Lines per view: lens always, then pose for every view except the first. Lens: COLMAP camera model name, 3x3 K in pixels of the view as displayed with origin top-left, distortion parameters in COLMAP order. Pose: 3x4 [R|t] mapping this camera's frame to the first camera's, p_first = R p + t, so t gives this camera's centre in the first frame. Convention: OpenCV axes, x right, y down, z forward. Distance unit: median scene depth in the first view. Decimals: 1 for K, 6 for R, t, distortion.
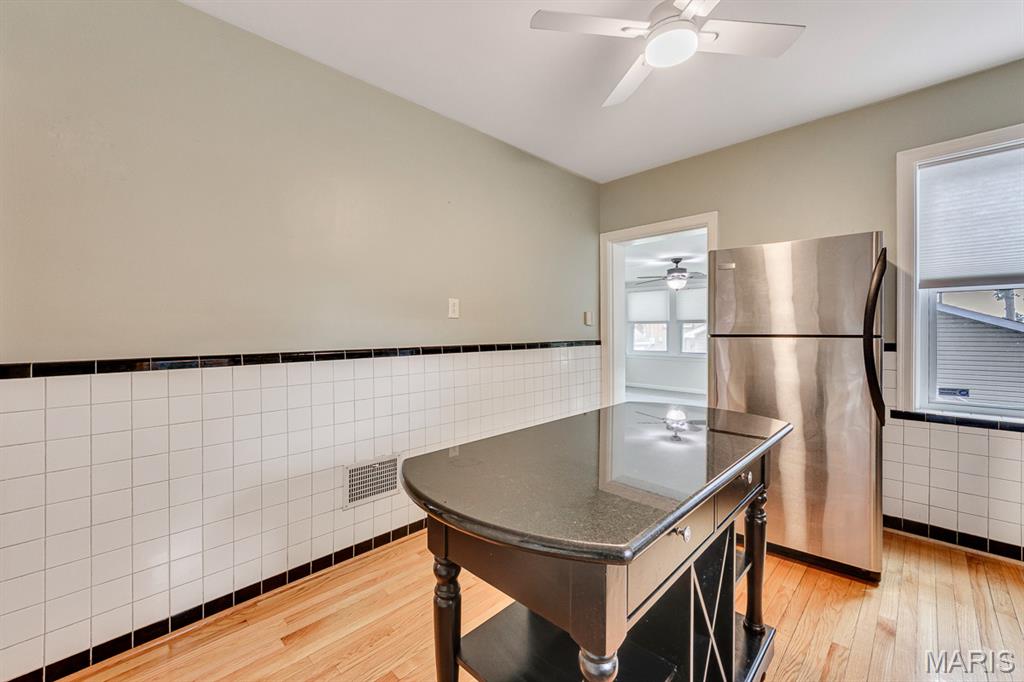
lens RADIAL K [[432.0, 0, 514.2], [0, 432.0, 337.7], [0, 0, 1]] dist [0.004411, 0.000357]
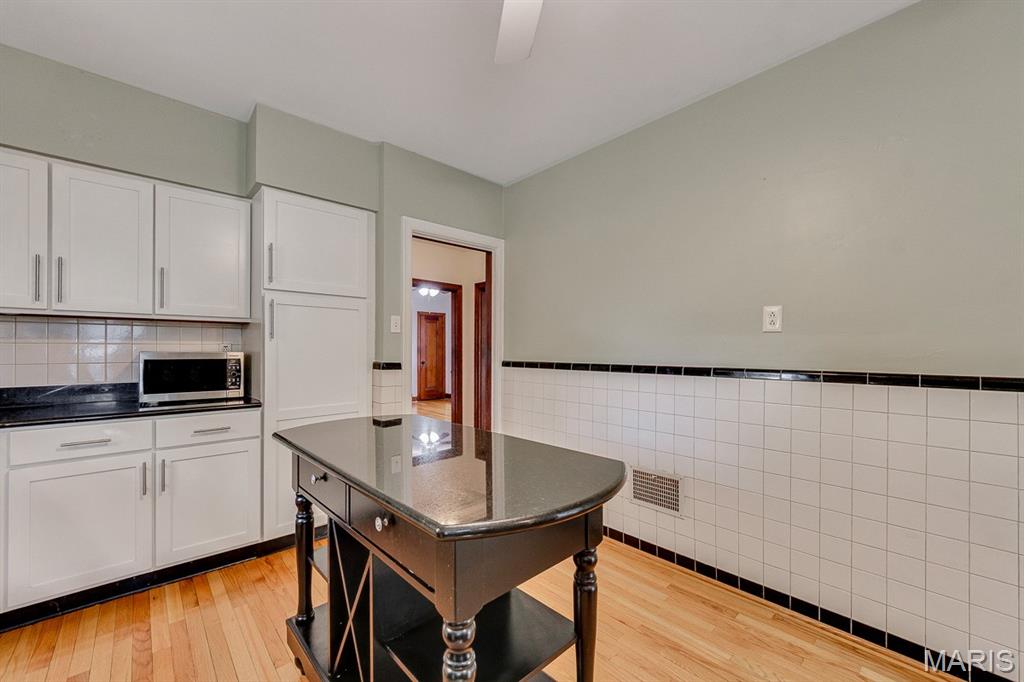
lens RADIAL K [[398.0, 0, 515.0], [0, 398.0, 348.2], [0, 0, 1]] dist [0.000179, -0.000240]
pose [[-0.053998, 0.008078, -0.998508, 0.561577], [-0.019856, 0.999761, 0.009162, -0.015587], [0.998344, 0.020321, -0.053825, 0.599231]]
